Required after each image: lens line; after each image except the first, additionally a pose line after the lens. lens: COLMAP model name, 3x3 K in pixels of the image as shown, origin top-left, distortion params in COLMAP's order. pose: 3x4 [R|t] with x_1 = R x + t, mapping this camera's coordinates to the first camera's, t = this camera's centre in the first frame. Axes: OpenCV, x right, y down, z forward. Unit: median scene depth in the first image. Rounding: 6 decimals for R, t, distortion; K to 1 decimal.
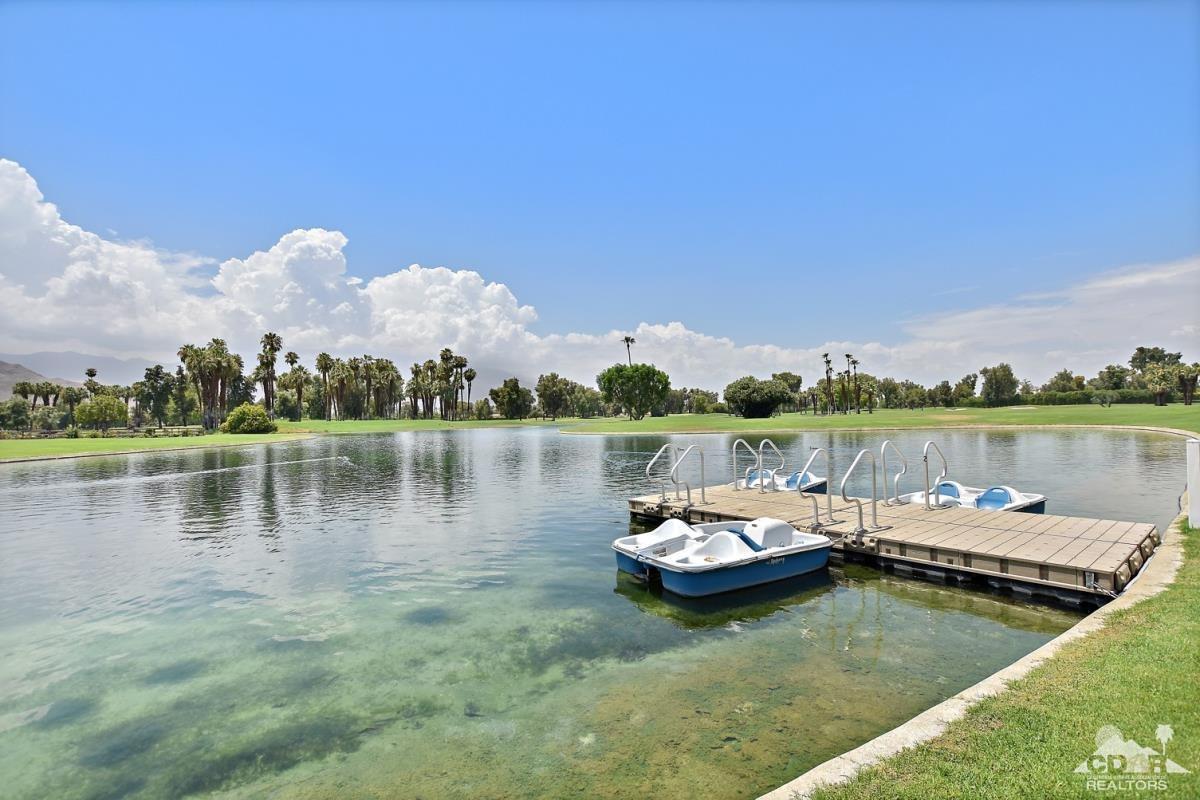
lens RADIAL K [[527.3, 0, 590.6], [0, 527.3, 410.2], [0, 0, 1]] dist [-0.004202, -0.001669]
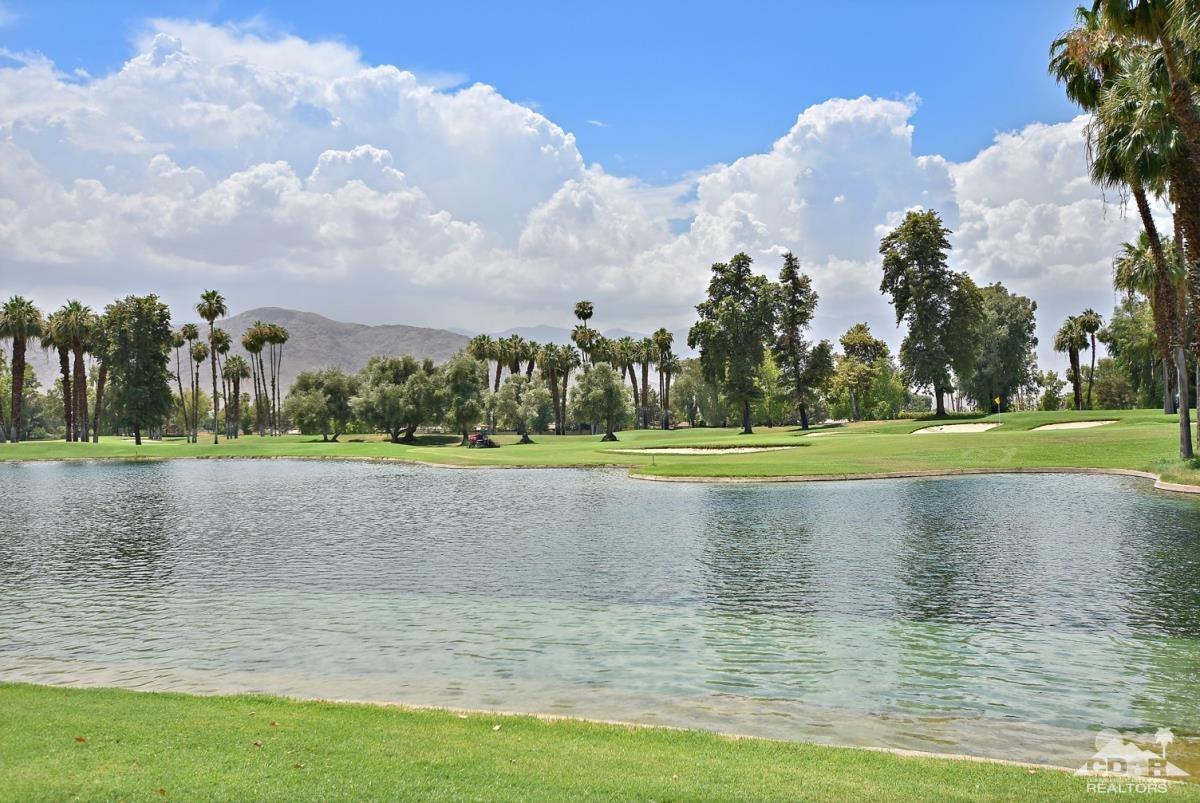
lens RADIAL K [[1029.9, 0, 601.3], [0, 1029.9, 402.3], [0, 0, 1]] dist [0.001067, 0.000023]
pose [[0.749984, -0.007123, -0.661417, -0.431414], [0.005085, 0.999975, -0.005002, 0.015680], [0.661436, 0.000388, 0.750002, 0.417625]]
